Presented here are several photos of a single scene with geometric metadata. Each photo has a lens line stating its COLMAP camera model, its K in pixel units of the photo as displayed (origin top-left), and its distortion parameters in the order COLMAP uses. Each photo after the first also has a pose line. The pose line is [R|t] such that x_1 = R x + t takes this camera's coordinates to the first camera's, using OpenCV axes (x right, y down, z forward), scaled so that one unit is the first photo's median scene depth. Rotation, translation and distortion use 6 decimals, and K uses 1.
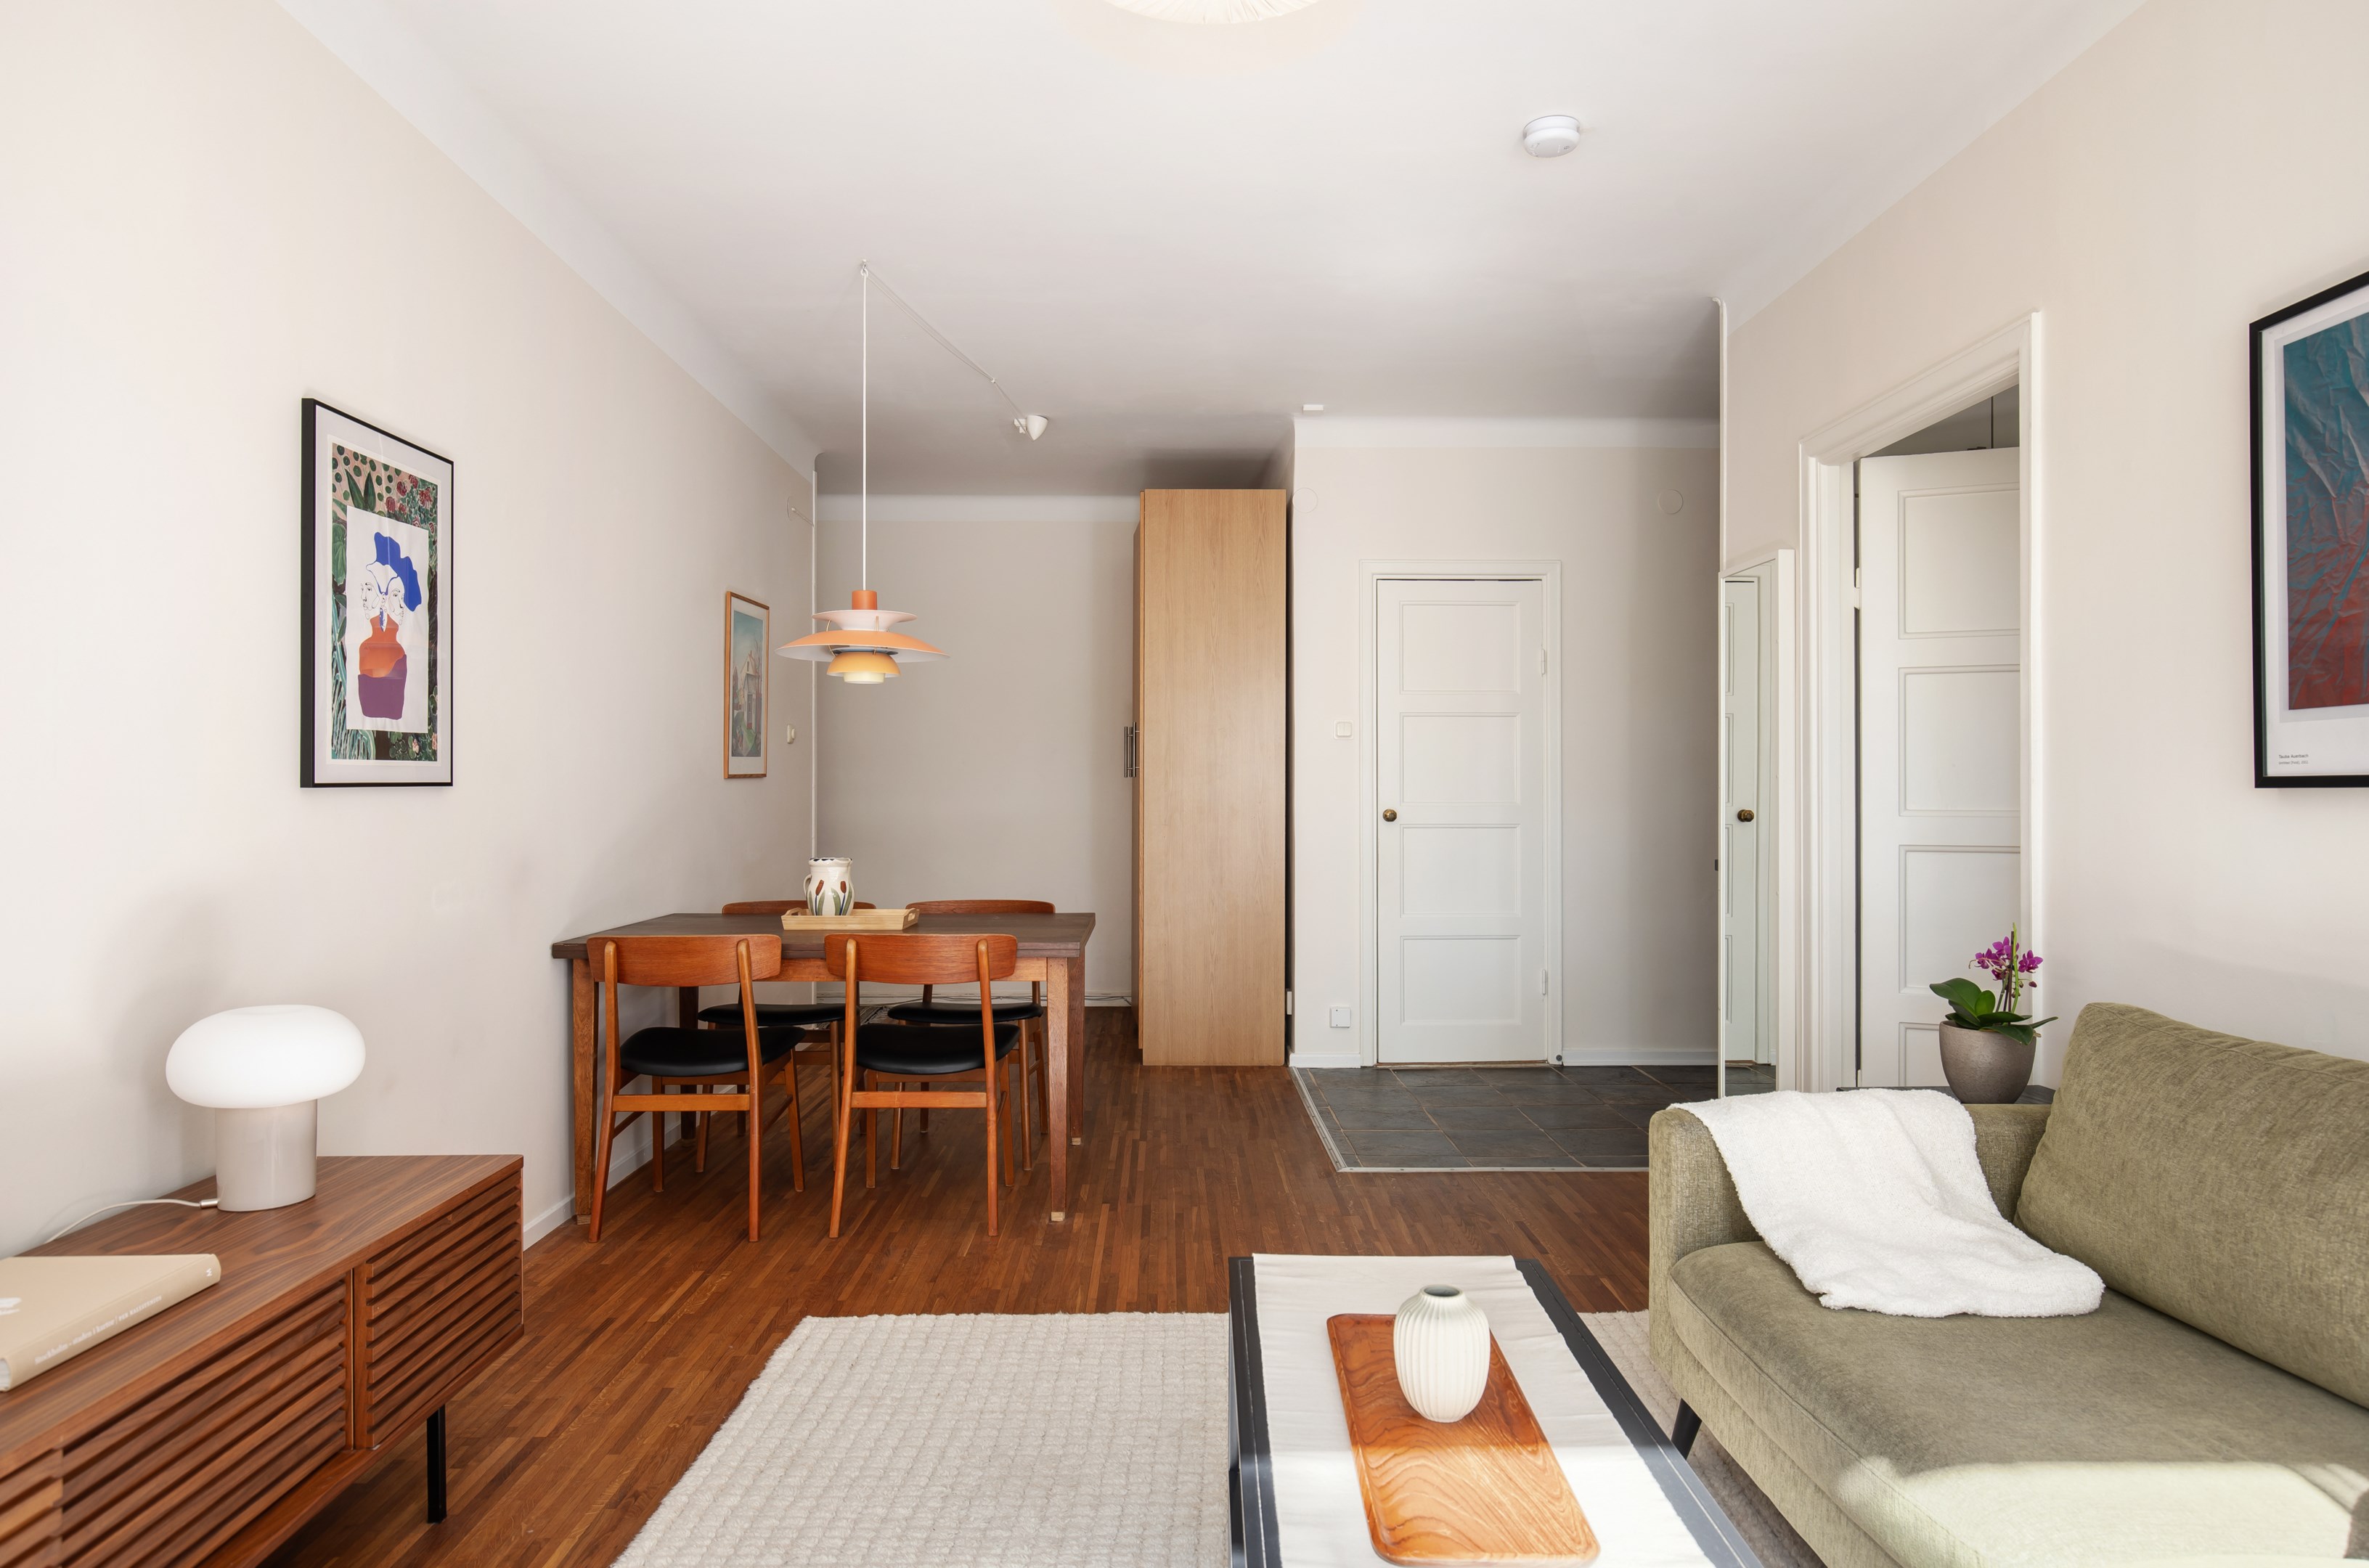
lens RADIAL K [[1393.1, 0, 1187.1], [0, 1393.1, 784.9], [0, 0, 1]] dist [-0.005036, 0.001514]
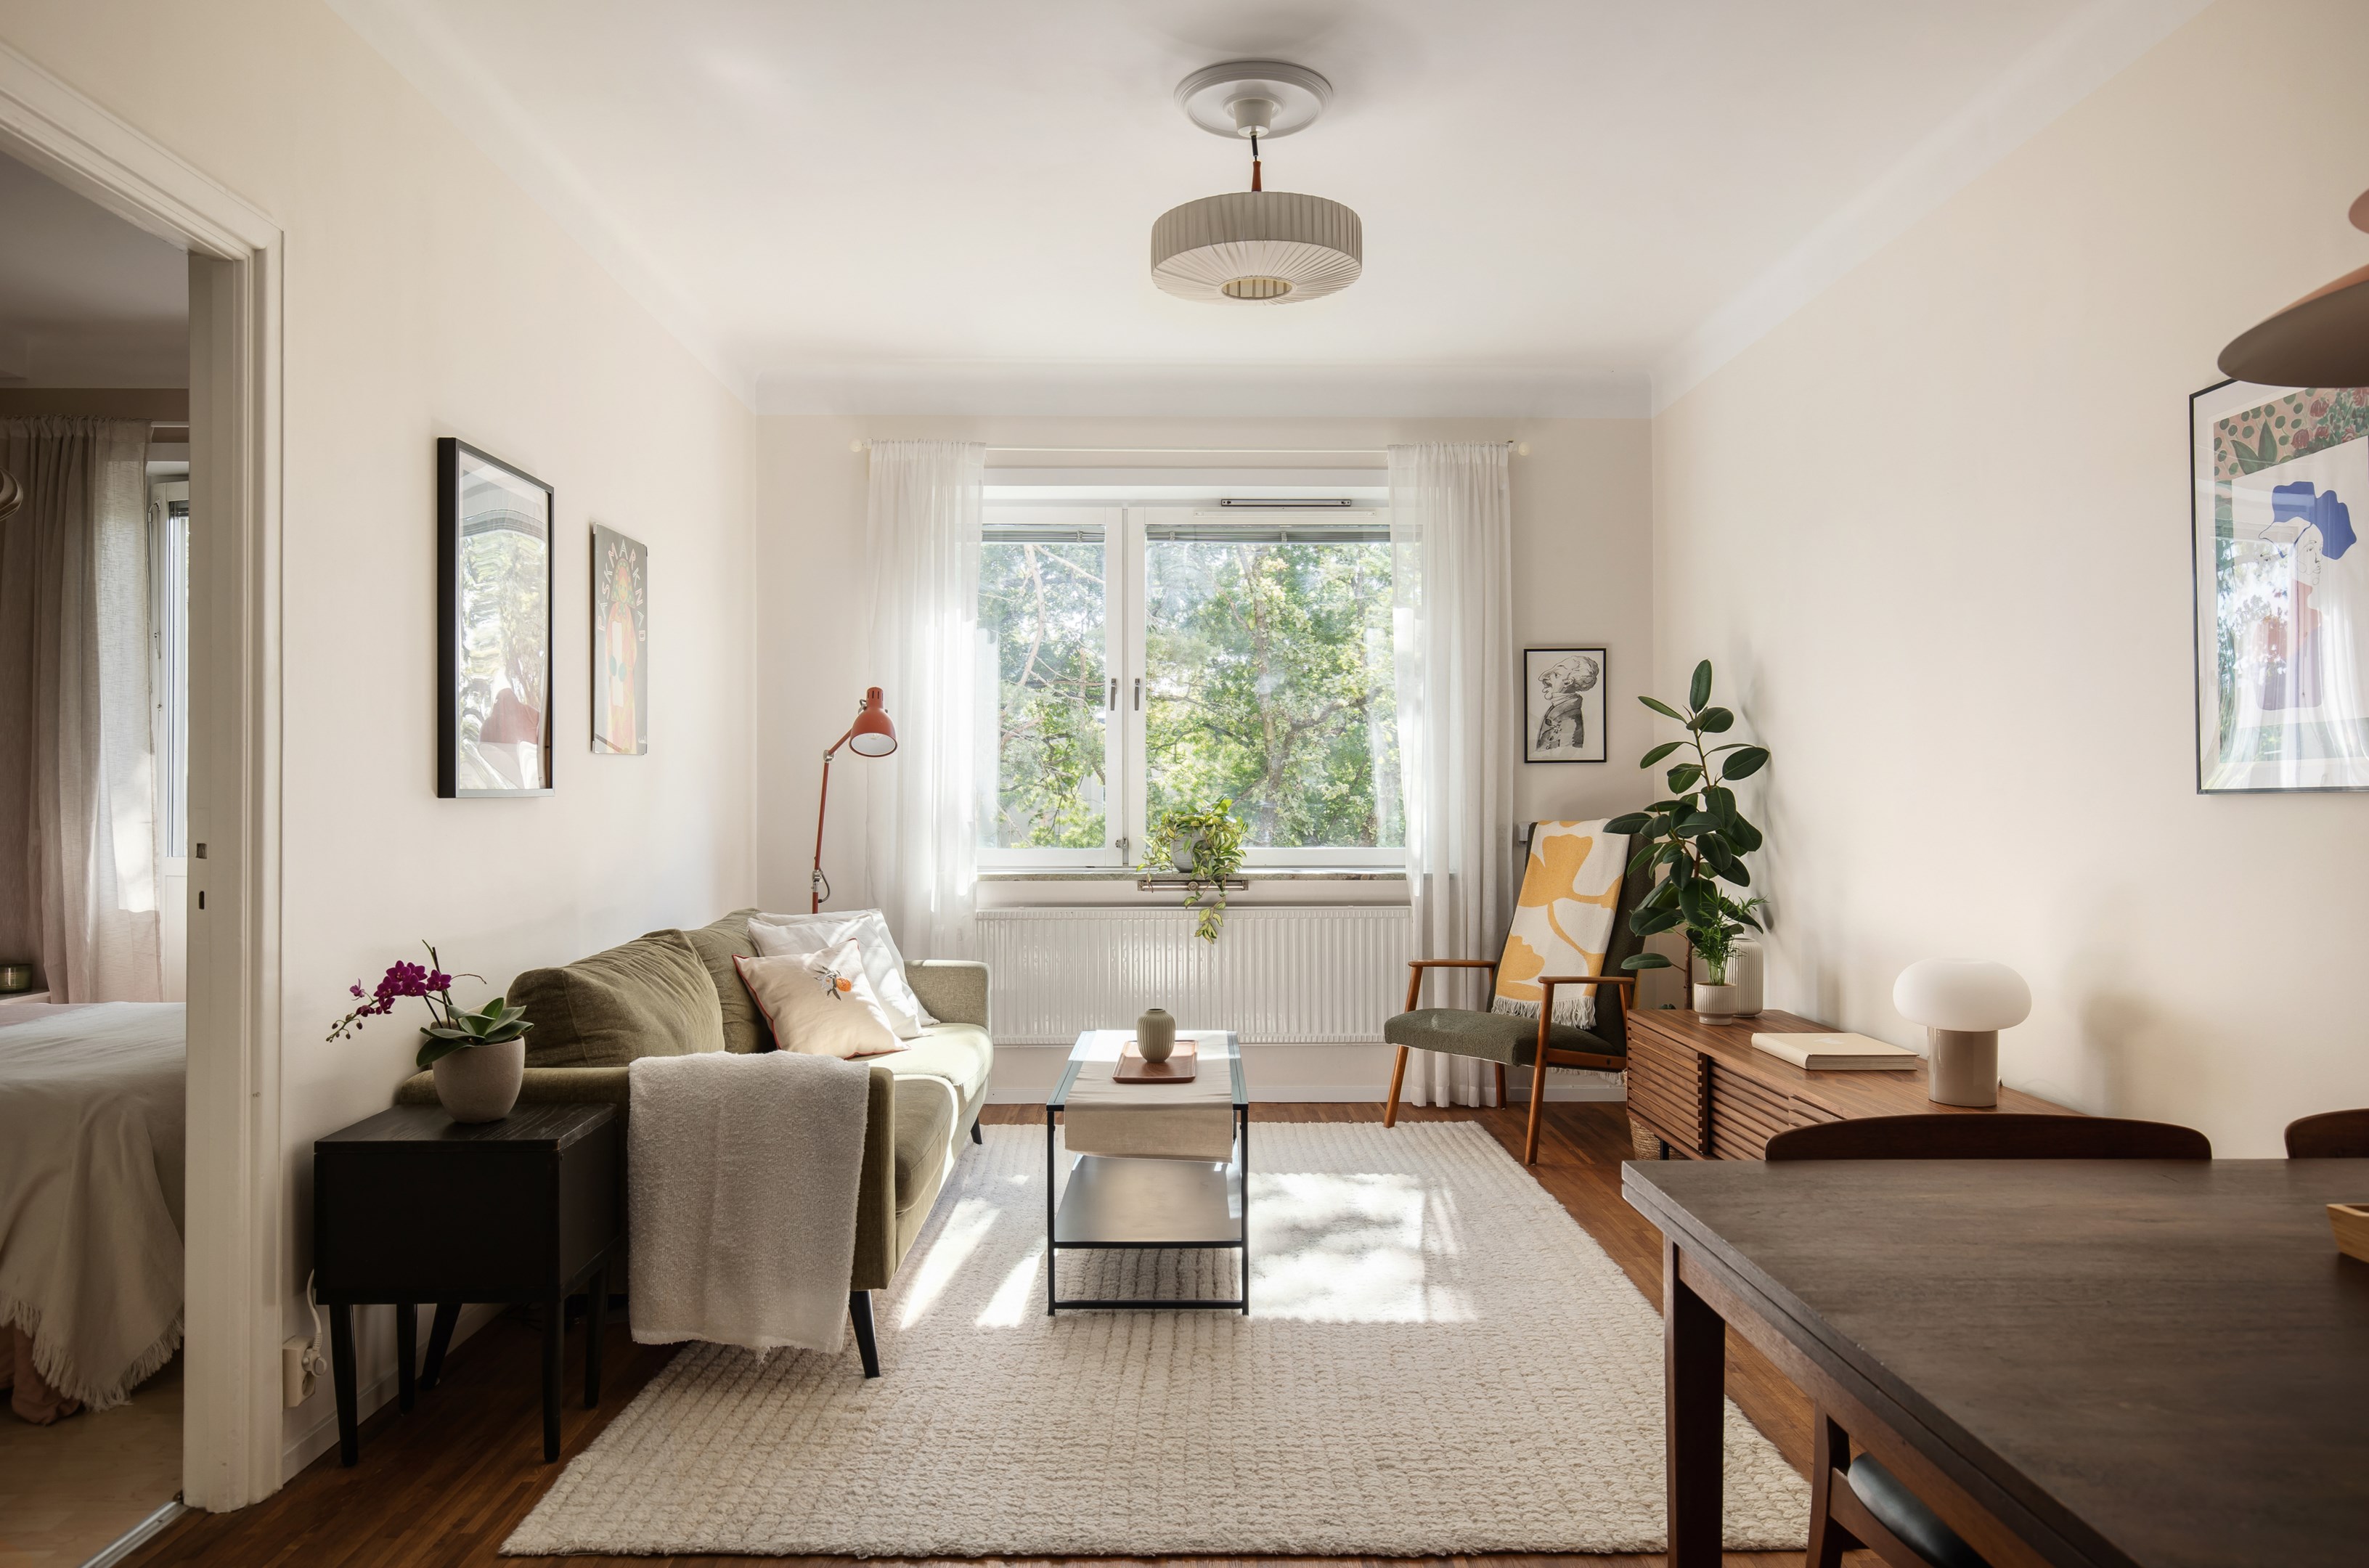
lens RADIAL K [[1566.1, 0, 1183.3], [0, 1566.1, 778.6], [0, 0, 1]] dist [0.002987, 0.003354]
pose [[-0.999999, 0.001289, -0.000104, 0.071715], [0.001290, 0.999873, -0.015872, 0.007173], [0.000084, -0.015872, -0.999874, 1.926874]]
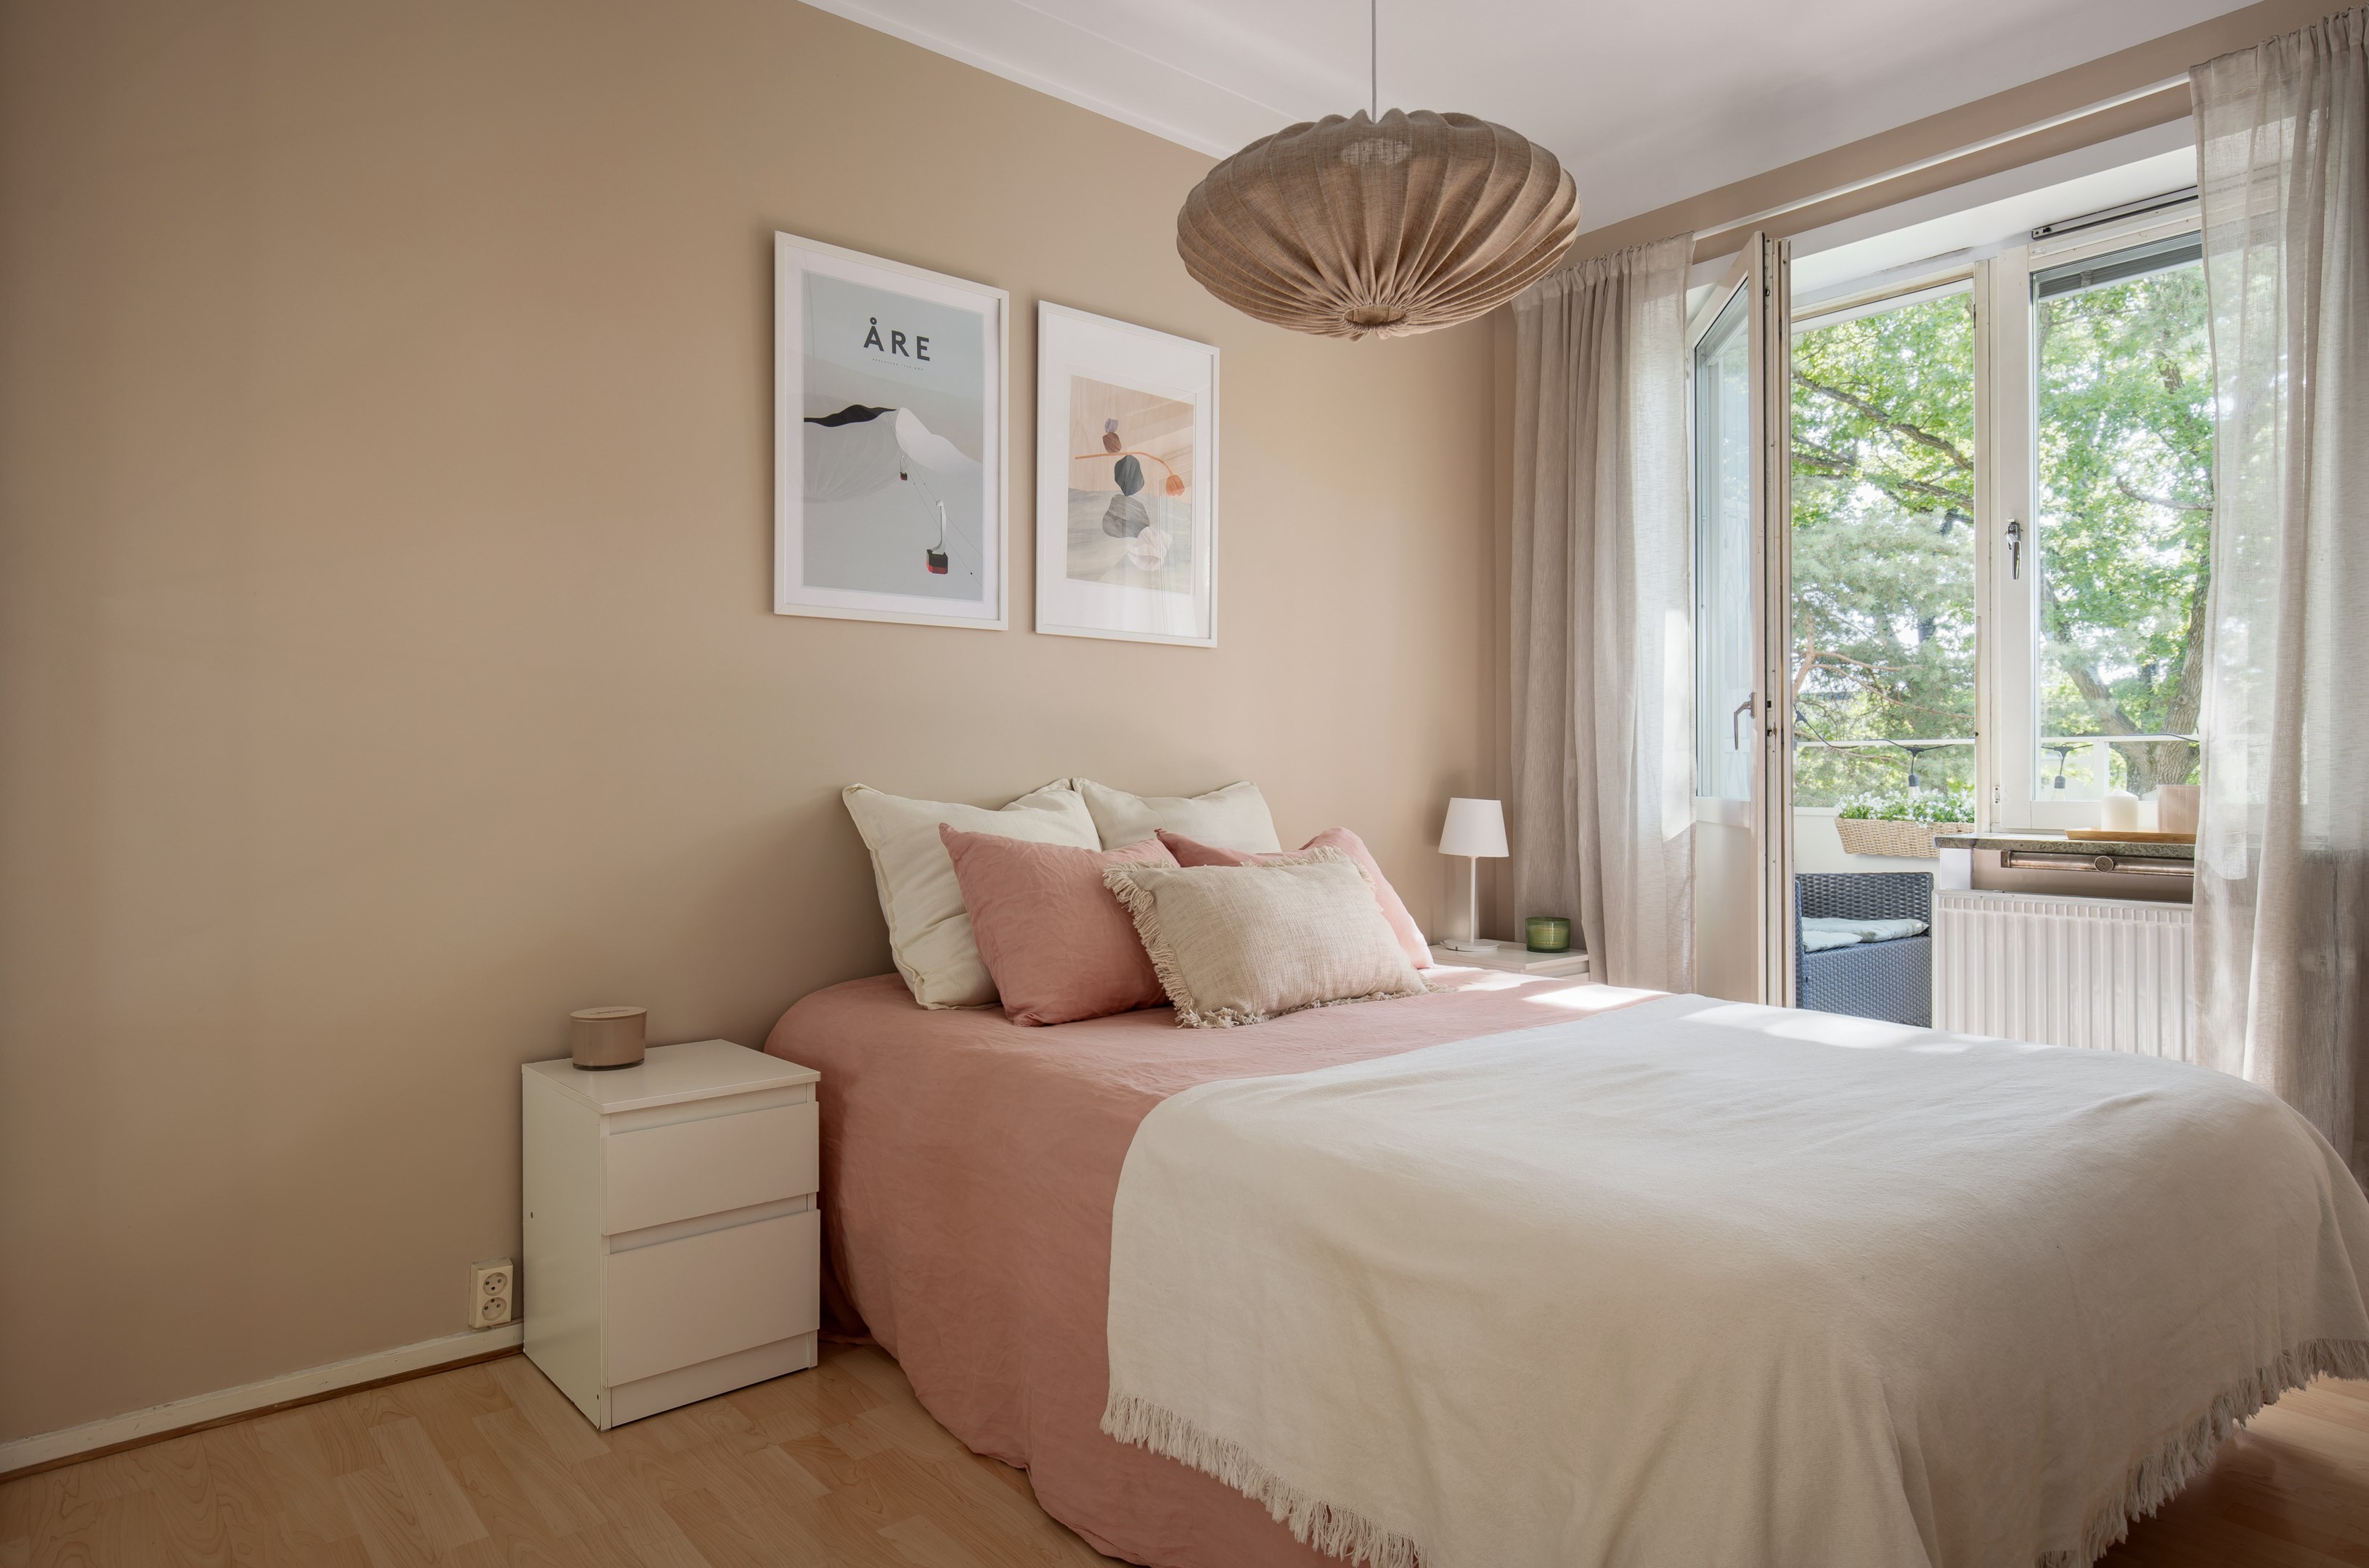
lens RADIAL K [[1386.4, 0, 1163.6], [0, 1386.4, 765.8], [0, 0, 1]] dist [0.005543, 0.001216]
pose [[-0.628068, 0.006342, 0.778133, 0.616883], [-0.002884, 0.999941, -0.010477, 0.058789], [-0.778153, -0.008824, -0.628012, 1.242660]]
